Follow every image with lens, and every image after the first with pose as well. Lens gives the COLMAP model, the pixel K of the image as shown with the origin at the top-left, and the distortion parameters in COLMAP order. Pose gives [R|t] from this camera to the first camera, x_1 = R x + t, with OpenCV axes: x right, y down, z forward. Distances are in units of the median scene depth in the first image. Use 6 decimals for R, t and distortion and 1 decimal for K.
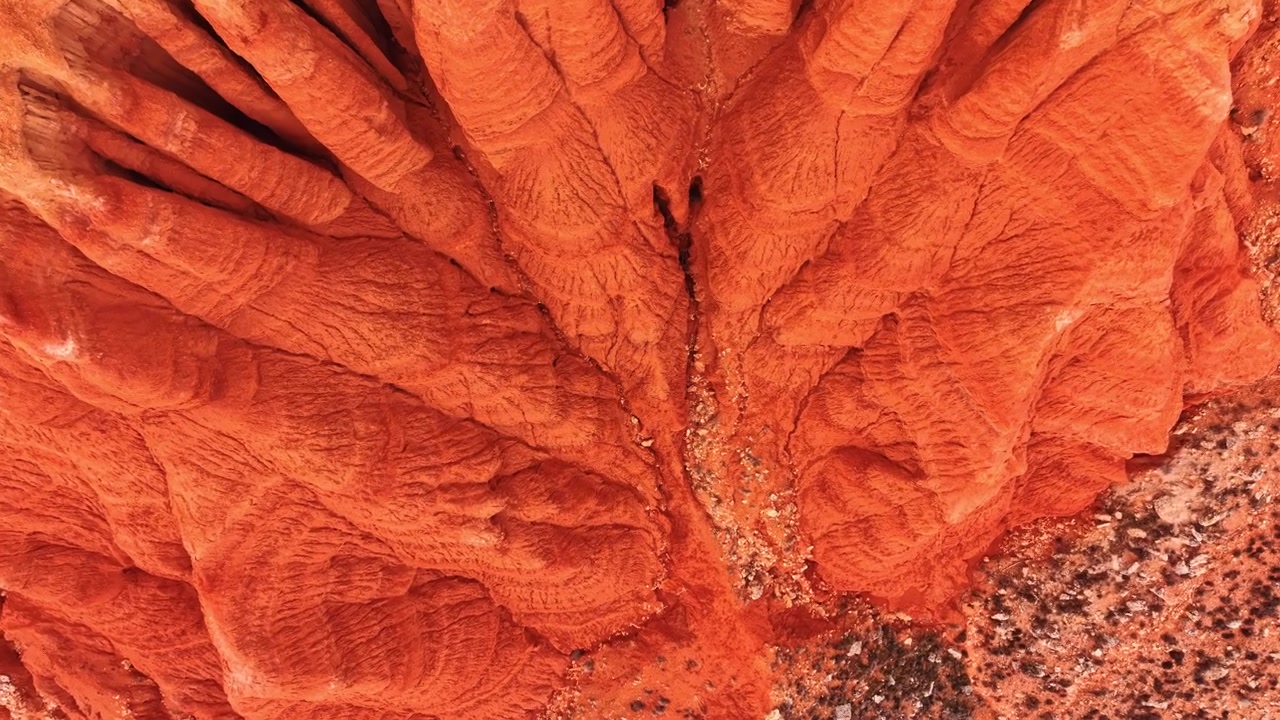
lens RADIAL K [[929.5, 0, 640.0], [0, 929.5, 360.0], [0, 0, 1]] dist [0.041933, -0.050468]
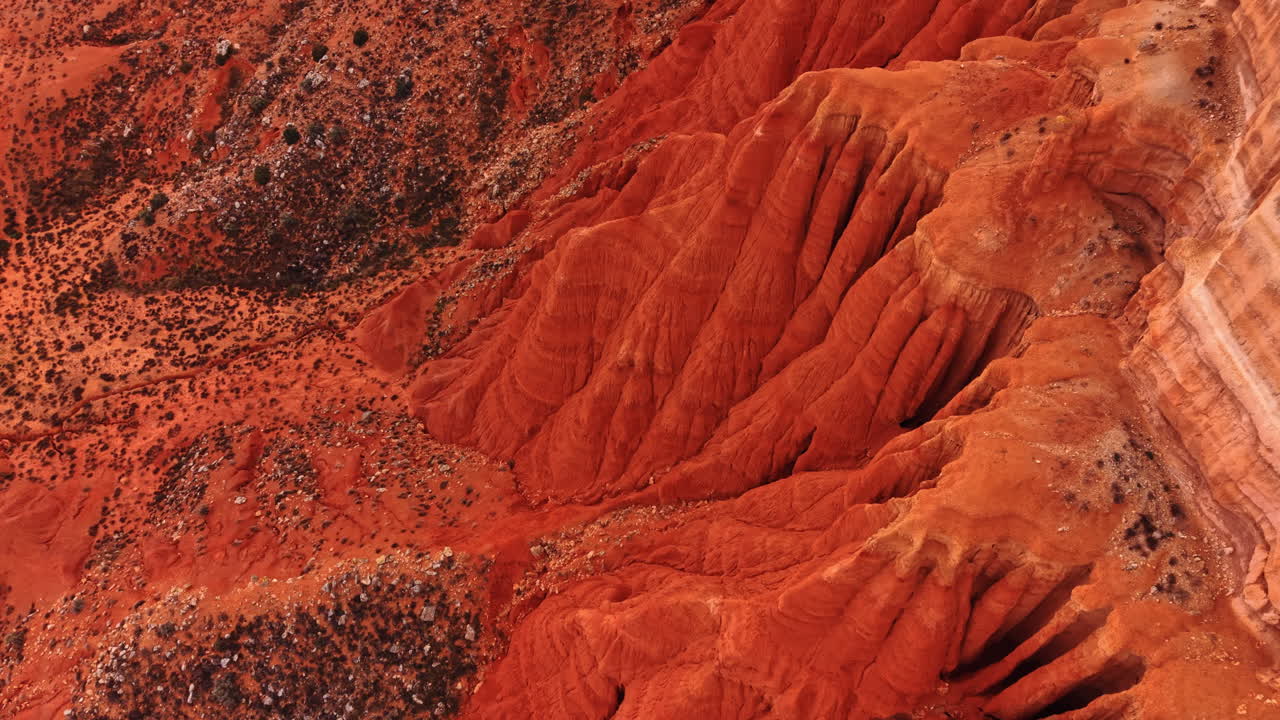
lens RADIAL K [[929.5, 0, 640.0], [0, 929.5, 360.0], [0, 0, 1]] dist [0.041933, -0.050468]
pose [[-0.158410, 0.802270, -0.575559, 0.715822], [-0.987285, -0.136526, 0.081425, 0.009179], [-0.013254, 0.581139, 0.813696, -0.370982]]
